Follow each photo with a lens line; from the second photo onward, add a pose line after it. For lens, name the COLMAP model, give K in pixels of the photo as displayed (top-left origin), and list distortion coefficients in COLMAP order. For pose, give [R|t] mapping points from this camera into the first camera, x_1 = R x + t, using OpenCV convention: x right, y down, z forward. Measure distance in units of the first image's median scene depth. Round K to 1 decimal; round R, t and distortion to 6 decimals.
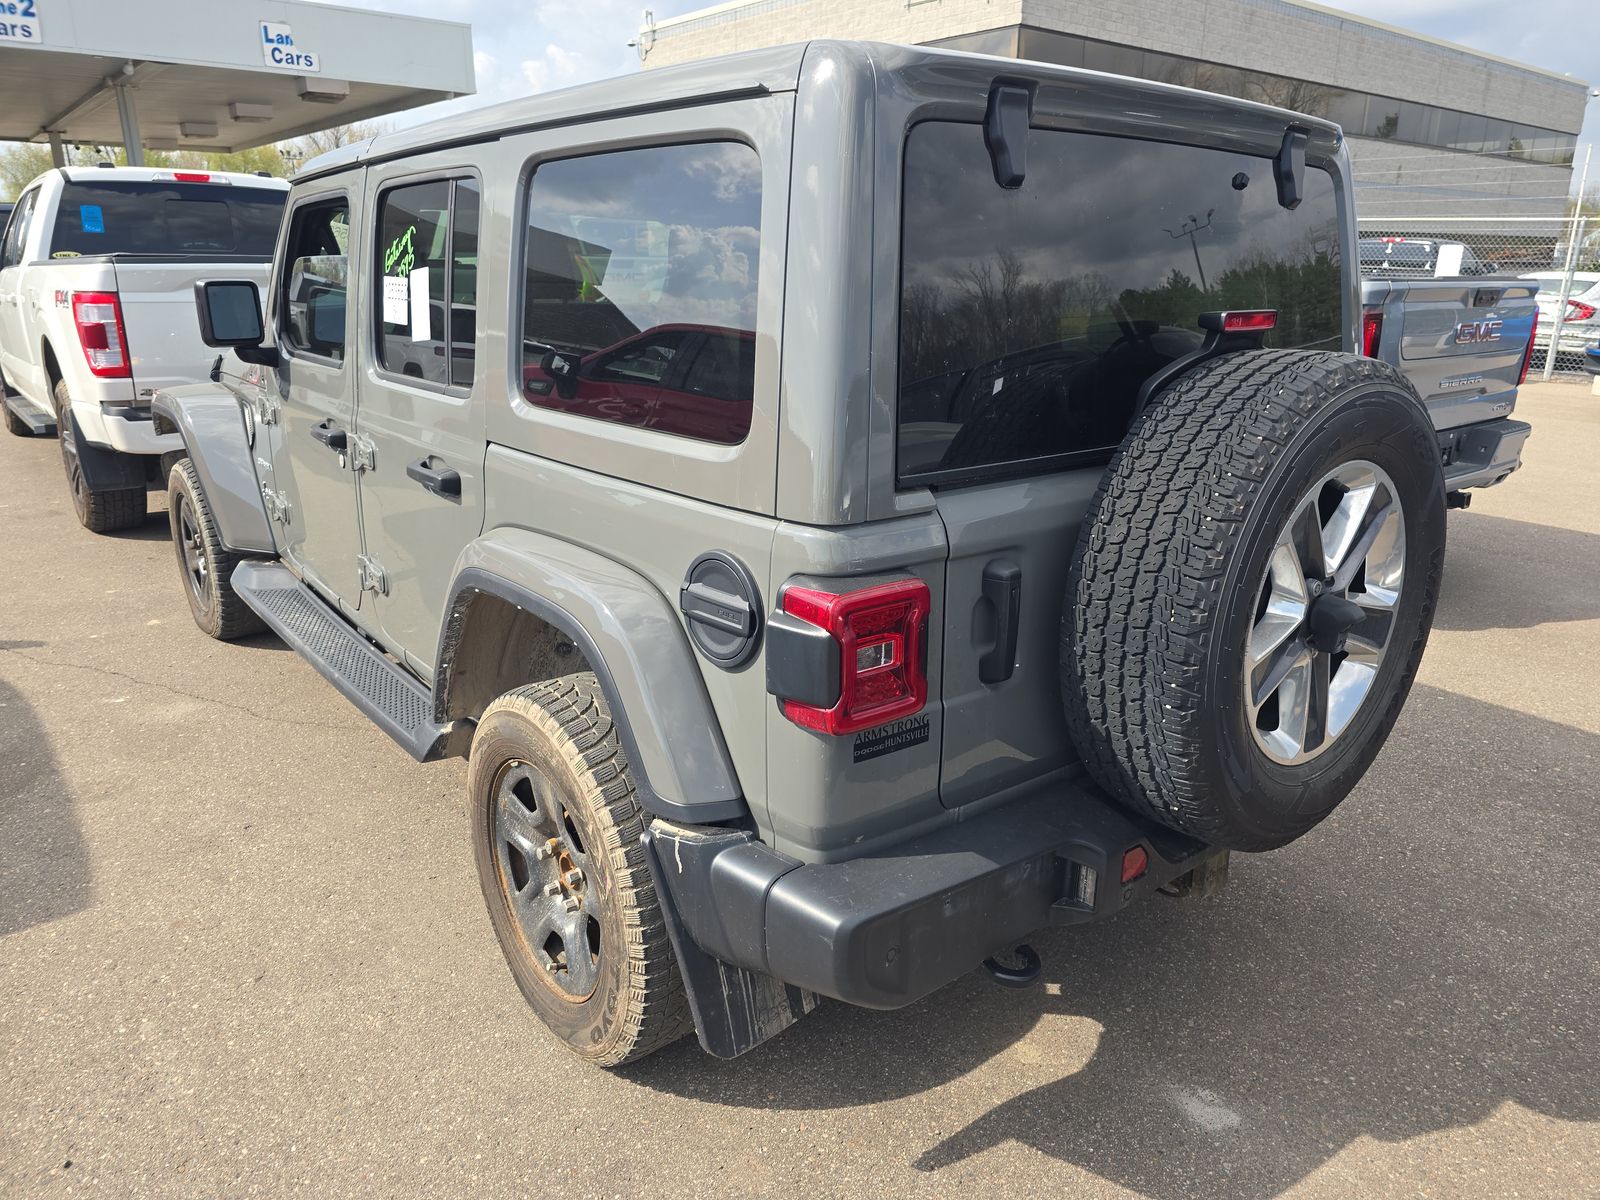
lens RADIAL K [[1122.5, 0, 797.6], [0, 1122.5, 603.2], [0, 0, 1]] dist [0.052303, -0.040283]
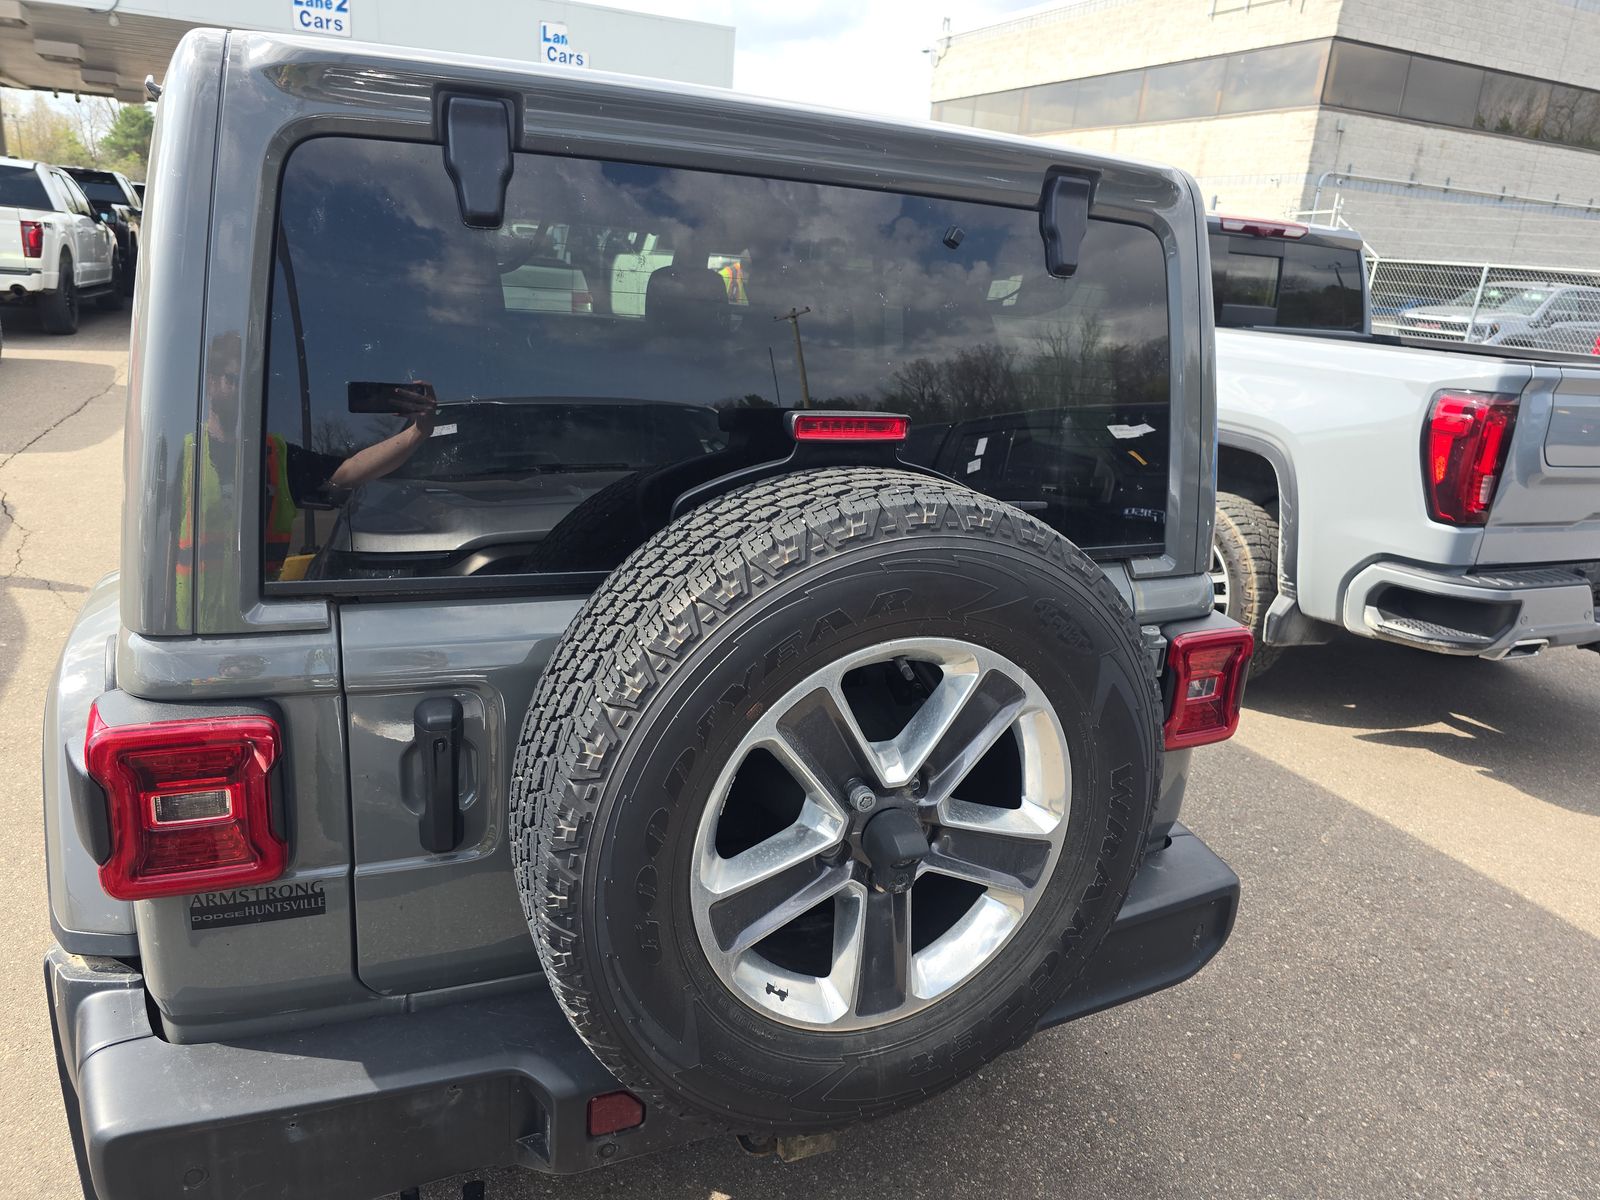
lens RADIAL K [[1122.5, 0, 803.4], [0, 1122.5, 598.6], [0, 0, 1]] dist [0.052303, -0.040283]
pose [[0.962934, 0.136579, -0.232605, 0.237361], [-0.138492, 0.990330, 0.008170, -0.059532], [0.231471, 0.024347, 0.972537, 0.118574]]
